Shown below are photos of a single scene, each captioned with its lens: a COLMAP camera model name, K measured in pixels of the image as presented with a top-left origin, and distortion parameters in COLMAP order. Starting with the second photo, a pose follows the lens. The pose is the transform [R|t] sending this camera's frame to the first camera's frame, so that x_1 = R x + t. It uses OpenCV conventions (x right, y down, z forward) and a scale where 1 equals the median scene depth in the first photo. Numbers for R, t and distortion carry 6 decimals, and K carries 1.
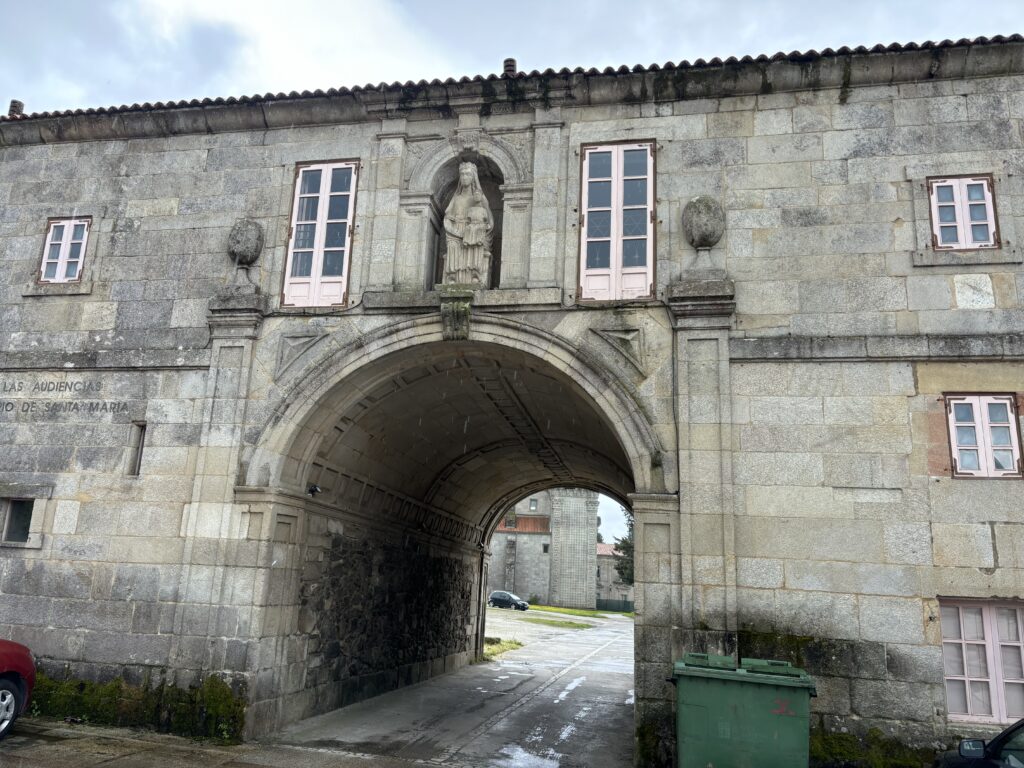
lens RADIAL K [[778.9, 0, 512.0], [0, 778.9, 384.0], [0, 0, 1]] dist [0.132637, -0.000087]
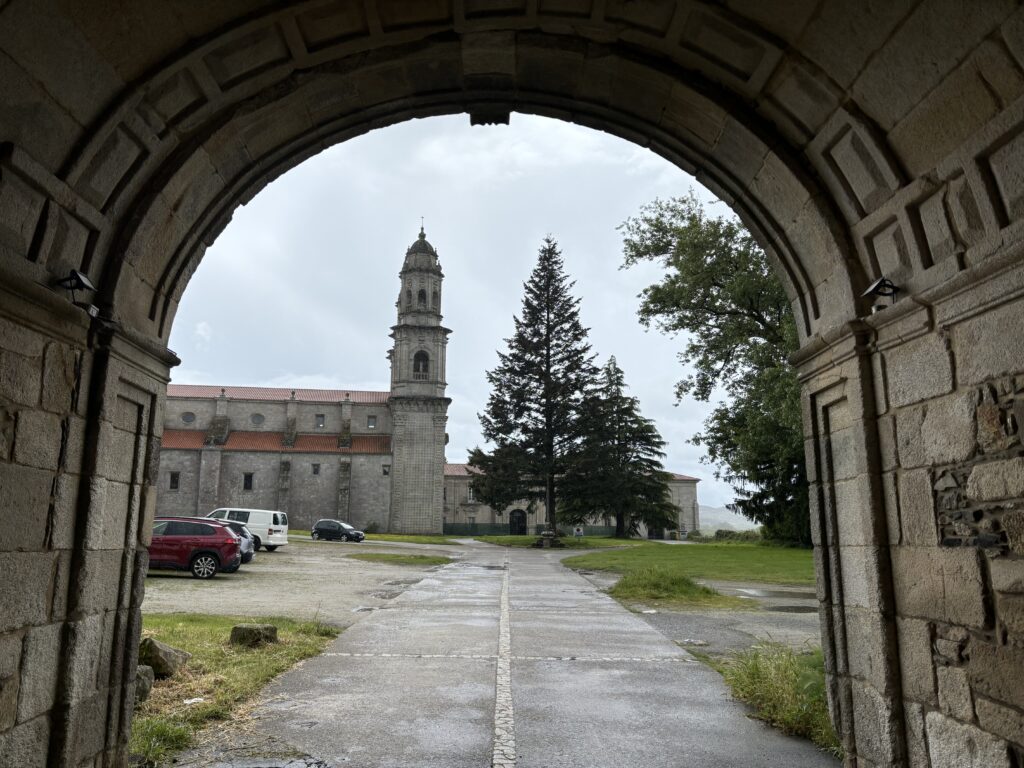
lens RADIAL K [[778.9, 0, 512.0], [0, 778.9, 384.0], [0, 0, 1]] dist [0.132637, -0.000087]
pose [[0.979342, -0.006014, 0.202123, 0.004747], [-0.012209, 0.995976, 0.088788, 0.035208], [-0.201844, -0.089422, 0.975327, 0.129610]]
